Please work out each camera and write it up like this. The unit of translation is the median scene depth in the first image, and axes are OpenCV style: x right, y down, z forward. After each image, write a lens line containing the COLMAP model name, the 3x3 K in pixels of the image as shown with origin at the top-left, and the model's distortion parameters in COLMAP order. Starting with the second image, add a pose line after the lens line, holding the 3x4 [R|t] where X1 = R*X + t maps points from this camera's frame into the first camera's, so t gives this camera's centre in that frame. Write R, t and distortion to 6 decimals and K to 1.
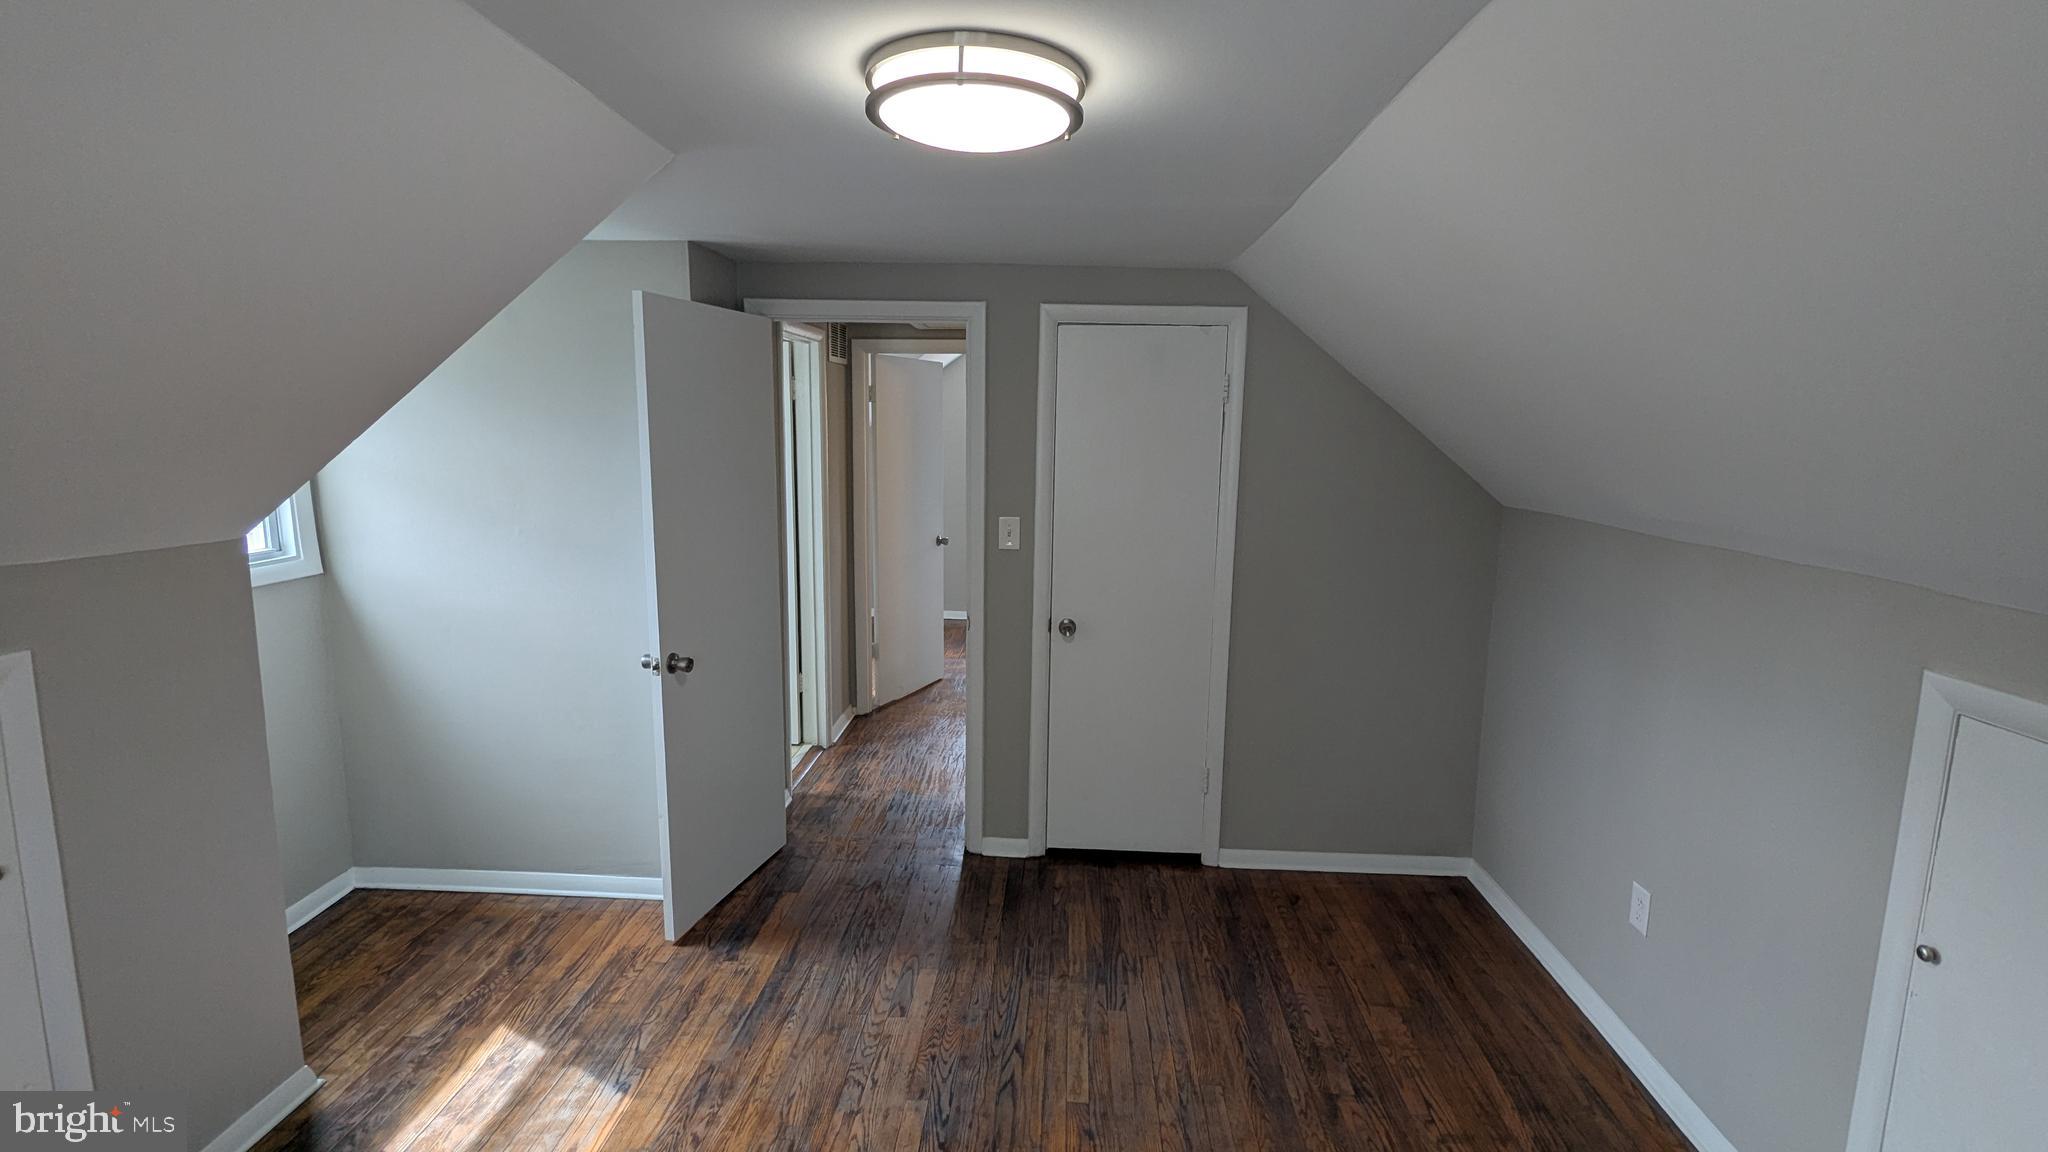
lens RADIAL K [[959.7, 0, 1022.8], [0, 959.7, 574.8], [0, 0, 1]] dist [0.008291, -0.000642]
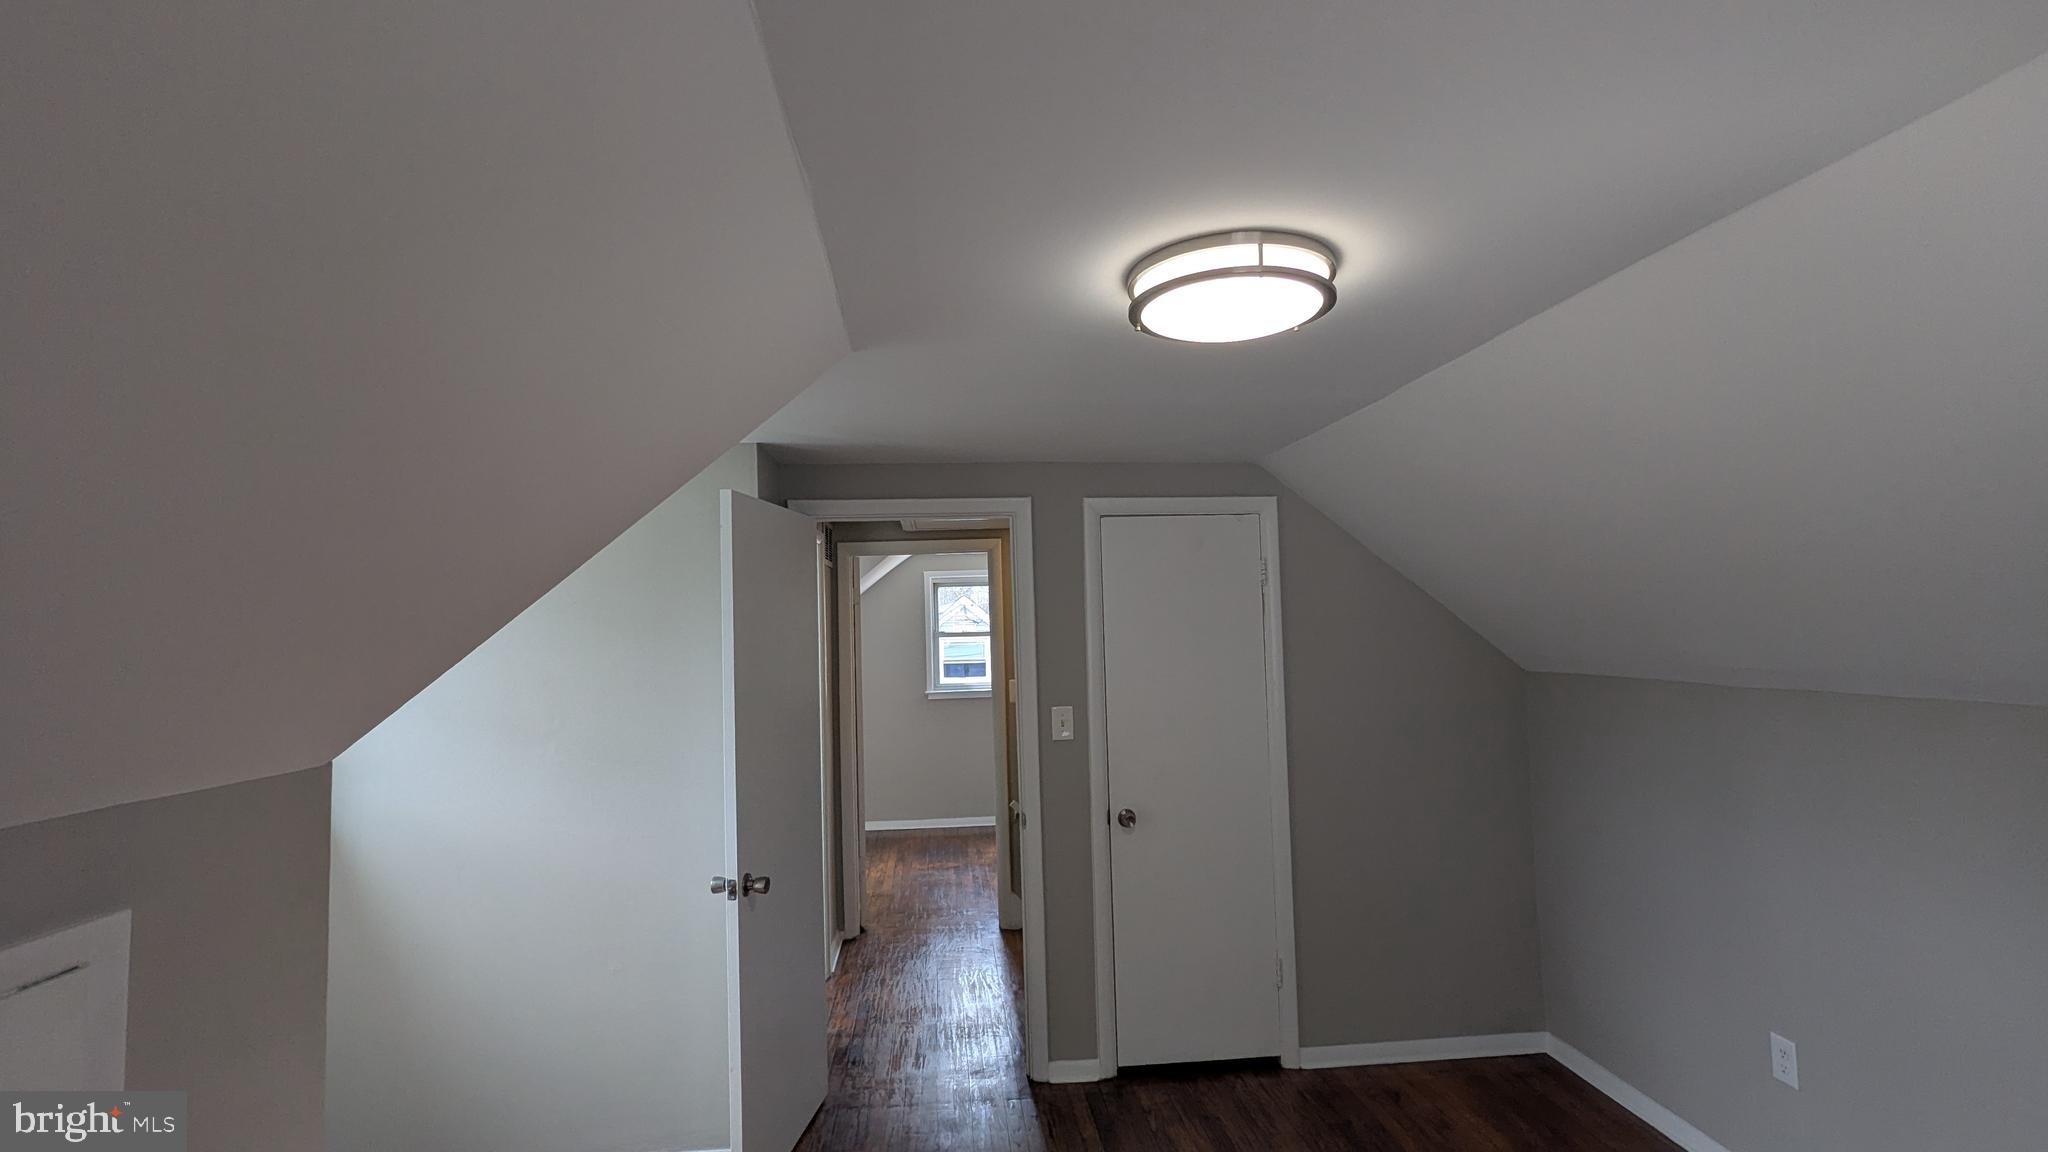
lens RADIAL K [[959.7, 0, 1023.4], [0, 959.7, 583.8], [0, 0, 1]] dist [0.008291, -0.000642]
pose [[0.989029, -0.033981, 0.143759, -0.190969], [0.062438, 0.978141, -0.198349, 0.009026], [-0.133877, 0.205149, 0.969531, 0.024585]]
